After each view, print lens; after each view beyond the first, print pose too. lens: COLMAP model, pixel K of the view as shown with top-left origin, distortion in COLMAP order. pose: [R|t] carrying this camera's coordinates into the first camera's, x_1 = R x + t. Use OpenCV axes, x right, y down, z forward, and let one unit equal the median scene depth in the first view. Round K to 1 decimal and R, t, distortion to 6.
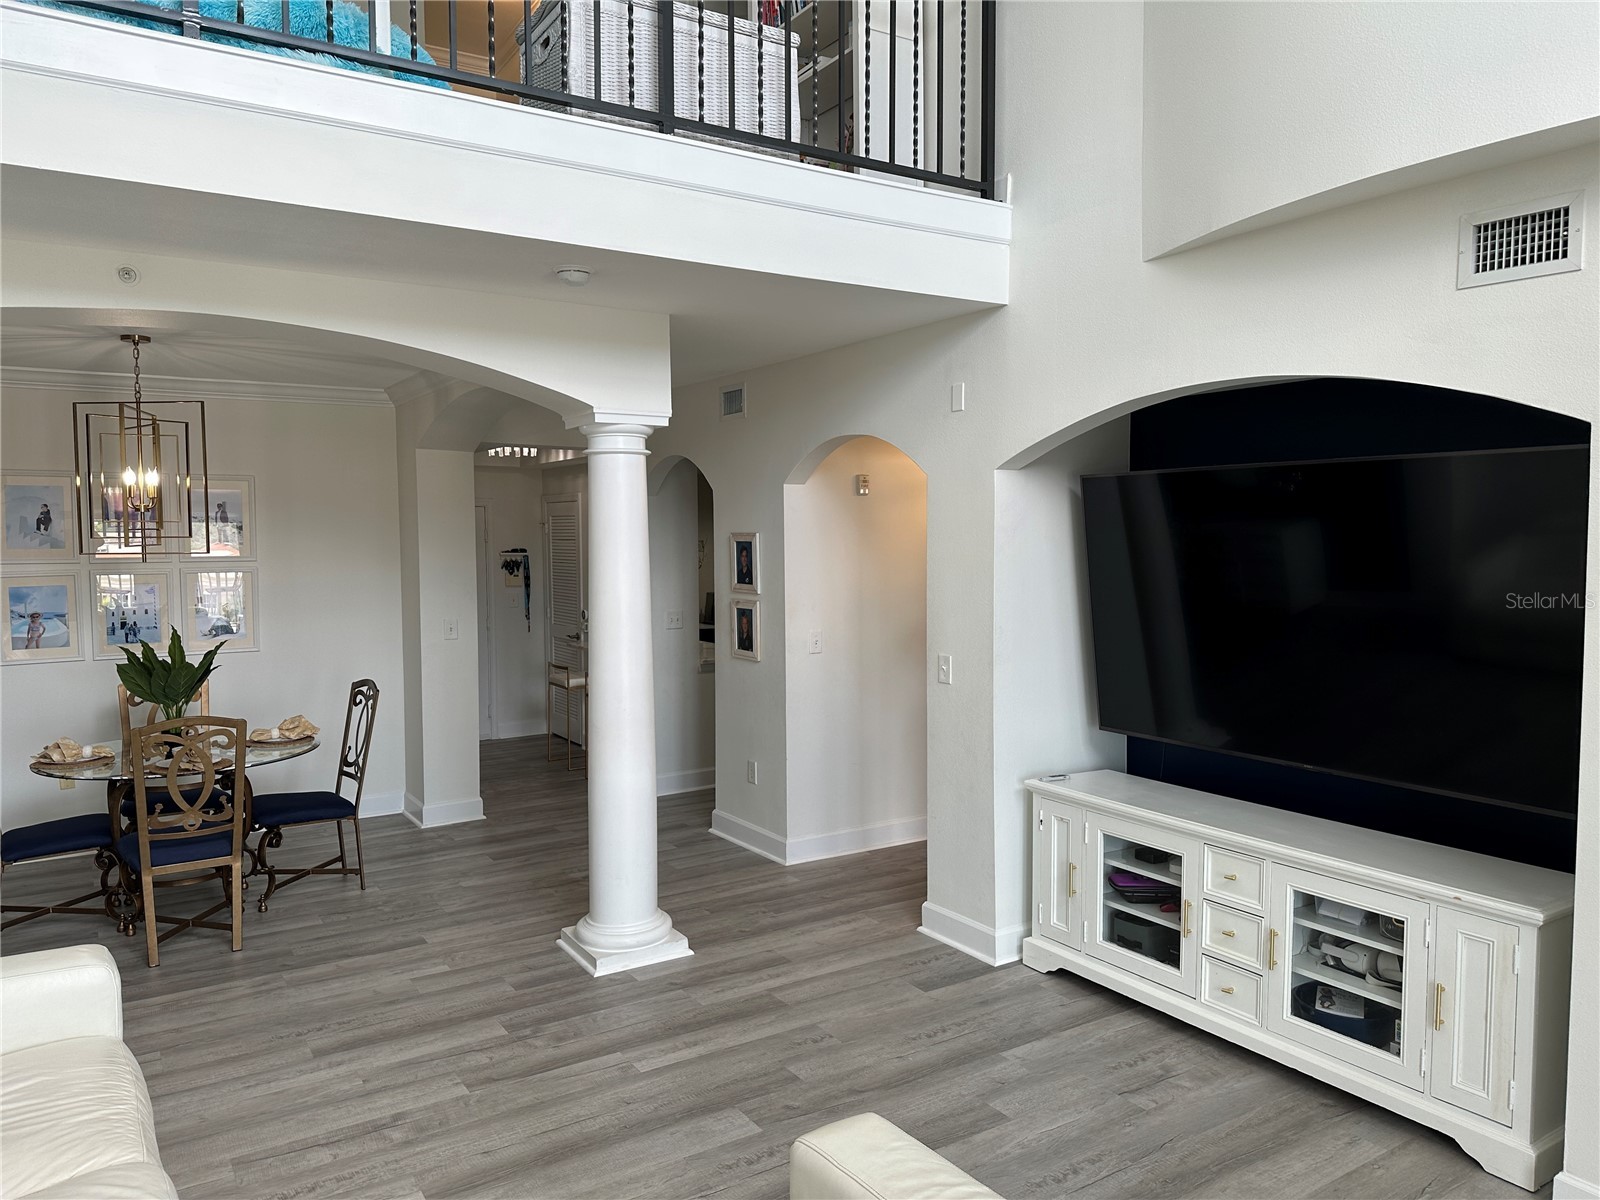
lens RADIAL K [[1127.2, 0, 791.5], [0, 1127.2, 605.2], [0, 0, 1]] dist [0.043974, -0.054100]
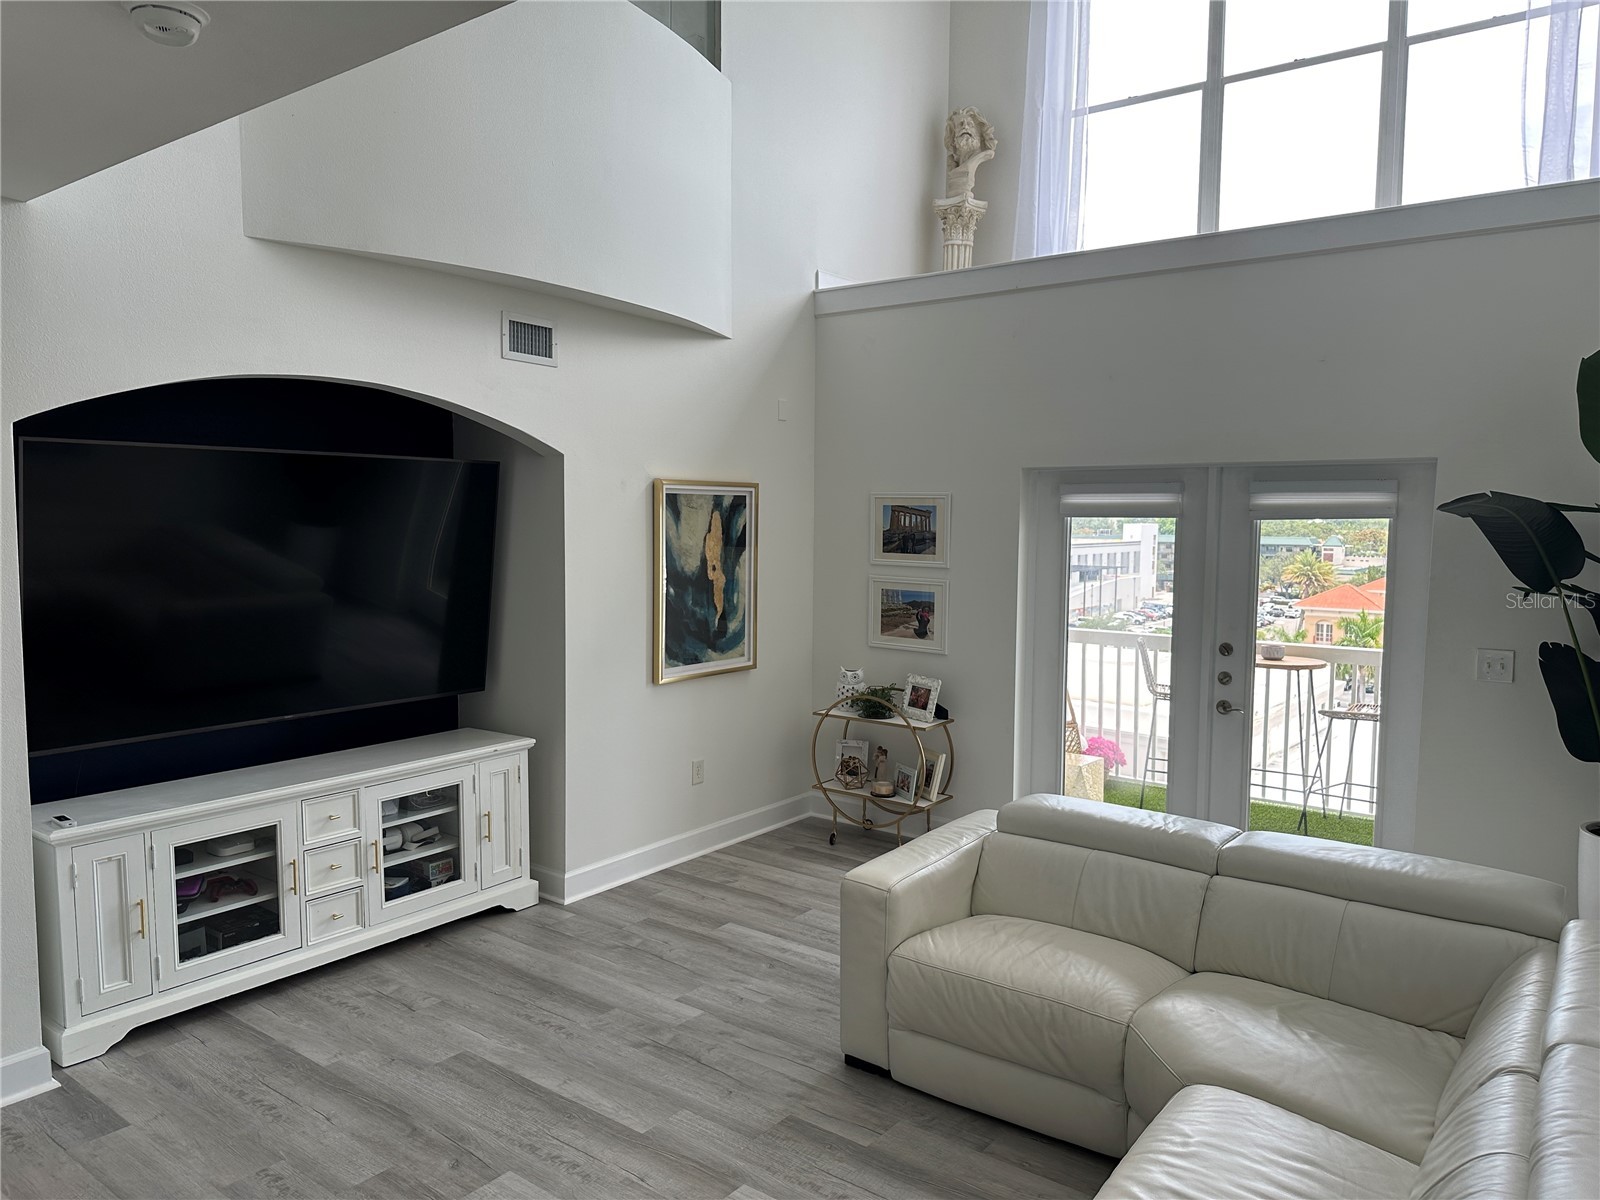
lens RADIAL K [[1127.2, 0, 803.8], [0, 1127.2, 605.1], [0, 0, 1]] dist [0.043974, -0.054100]
pose [[-0.339423, -0.083268, 0.936941, -0.722163], [0.051598, 0.992926, 0.106936, -0.060746], [-0.939218, 0.084641, -0.332725, 0.808721]]
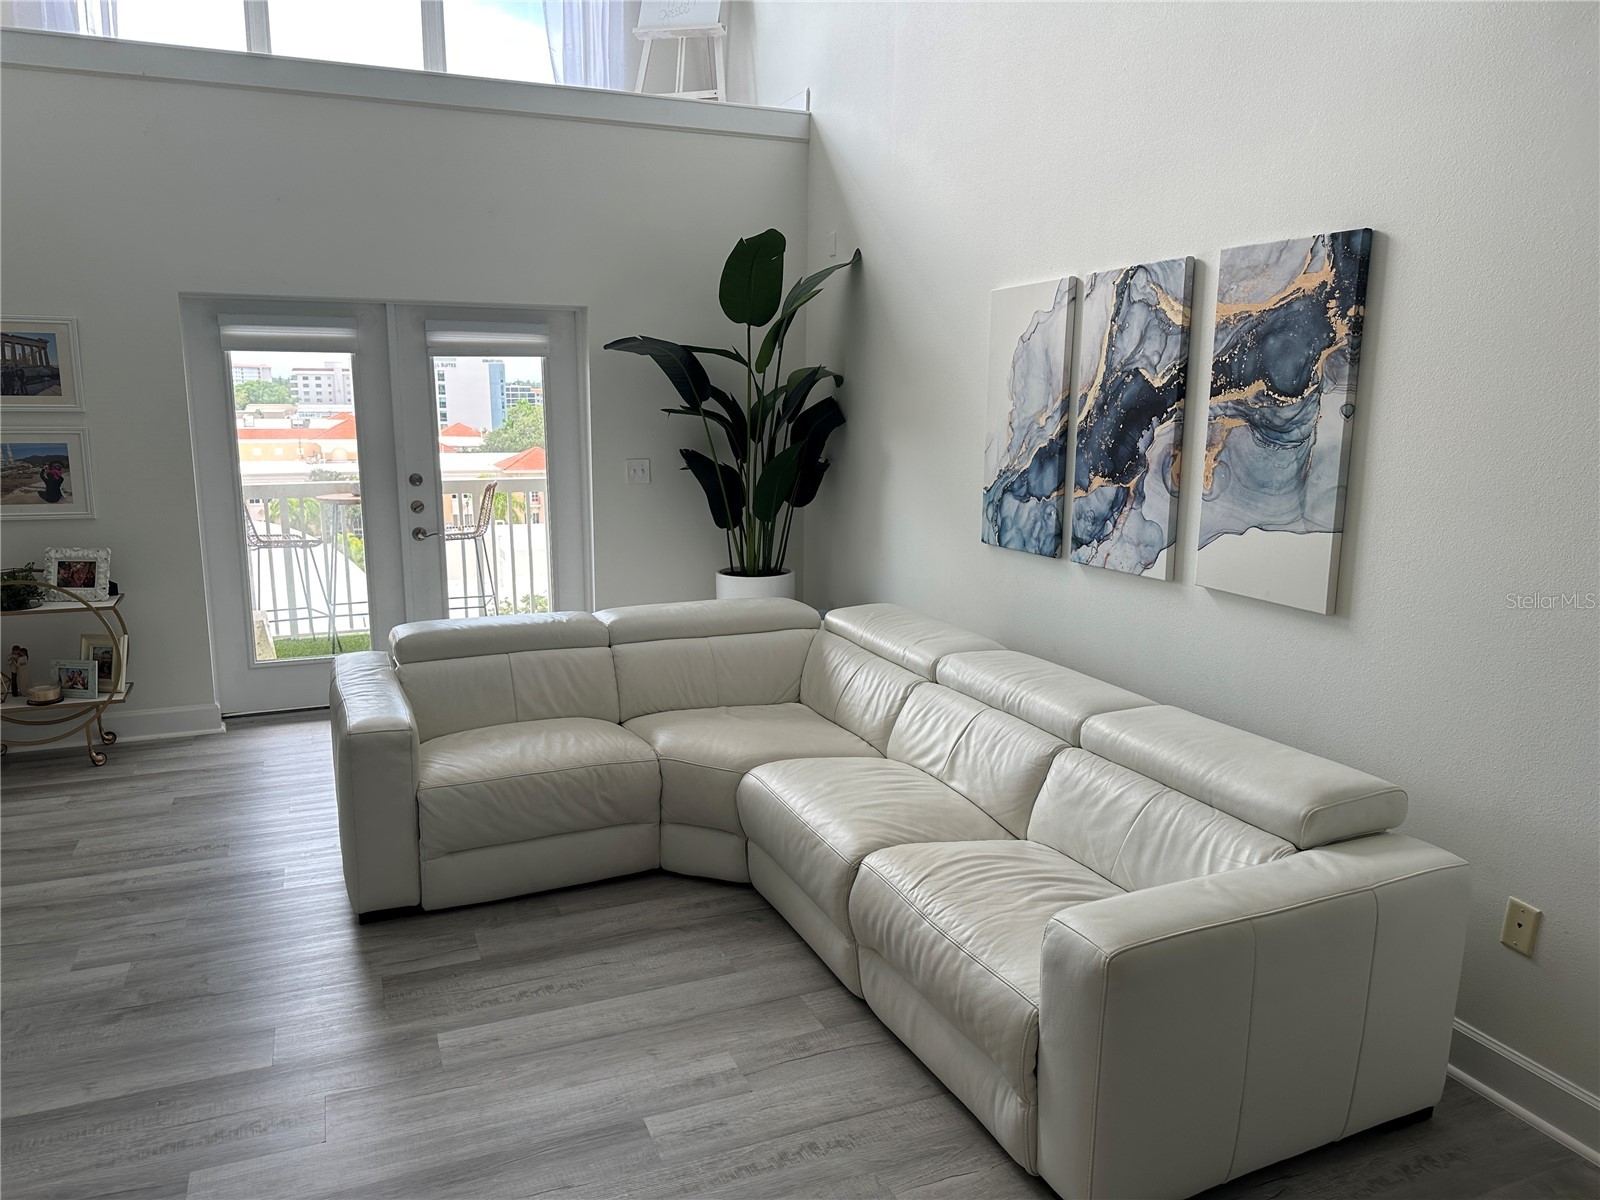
lens RADIAL K [[1127.2, 0, 806.2], [0, 1127.2, 610.6], [0, 0, 1]] dist [0.043974, -0.054100]
pose [[-0.986053, -0.040831, 0.161345, -0.352373], [0.001613, 0.967048, 0.254587, -0.043650], [-0.166423, 0.251297, -0.953495, 1.234263]]
